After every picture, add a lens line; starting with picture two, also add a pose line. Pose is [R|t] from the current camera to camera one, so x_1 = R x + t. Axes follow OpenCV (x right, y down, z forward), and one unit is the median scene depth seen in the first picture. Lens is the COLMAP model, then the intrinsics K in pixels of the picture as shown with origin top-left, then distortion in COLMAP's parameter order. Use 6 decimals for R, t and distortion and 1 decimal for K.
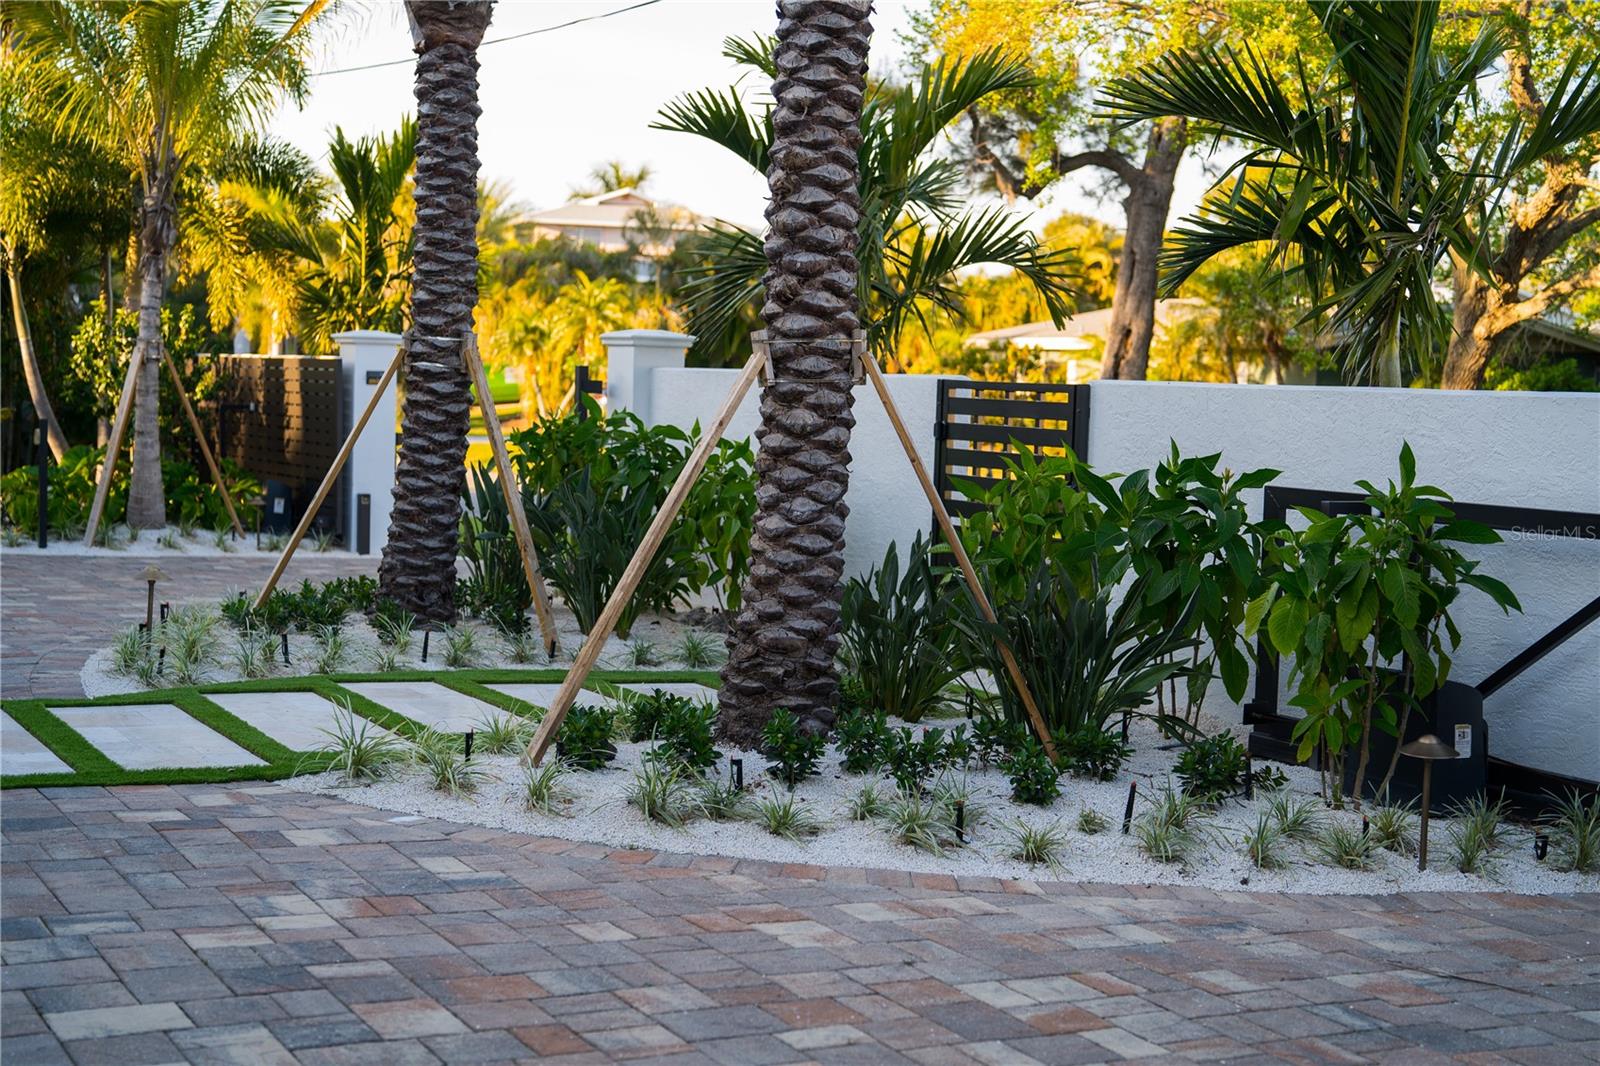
lens RADIAL K [[2289.9, 0, 800.0], [0, 2289.9, 533.0], [0, 0, 1]] dist [-0.096389, 0.753058]
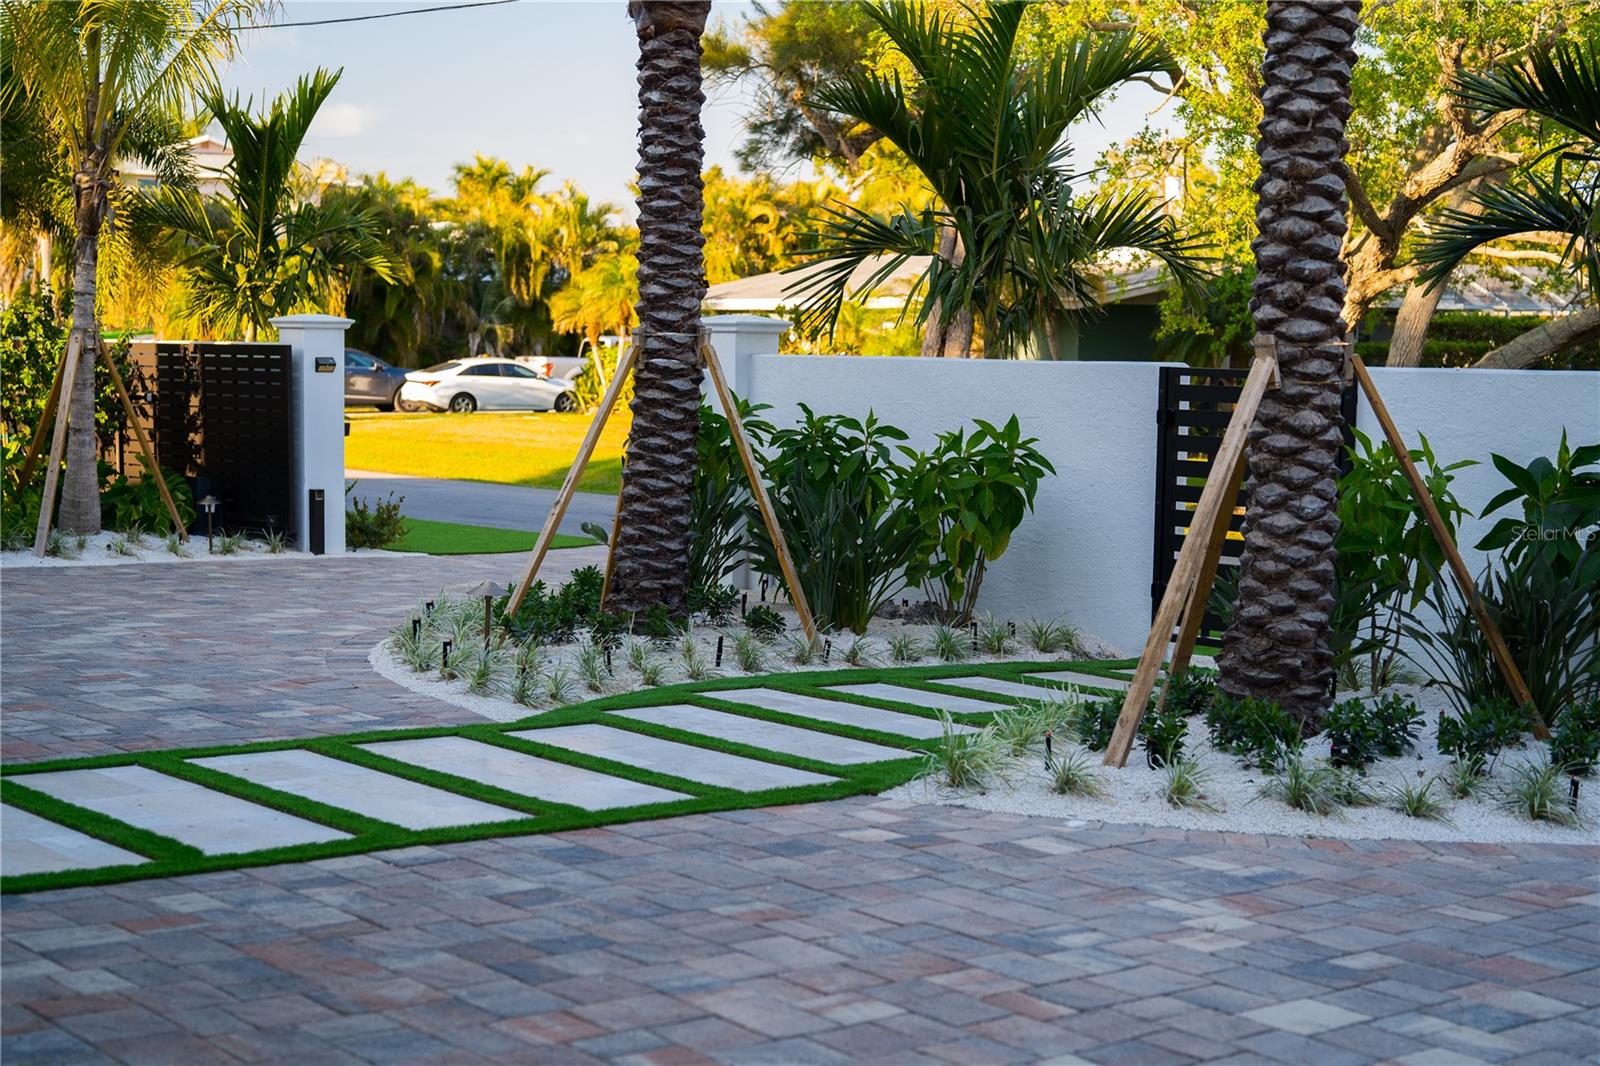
lens RADIAL K [[2442.3, 0, 799.1], [0, 2442.3, 582.4], [0, 0, 1]] dist [-0.125125, 0.837208]
pose [[0.976723, -0.038013, 0.211111, -0.330559], [0.030465, 0.998779, 0.038890, -0.018640], [-0.212331, -0.031553, 0.976688, -0.025429]]
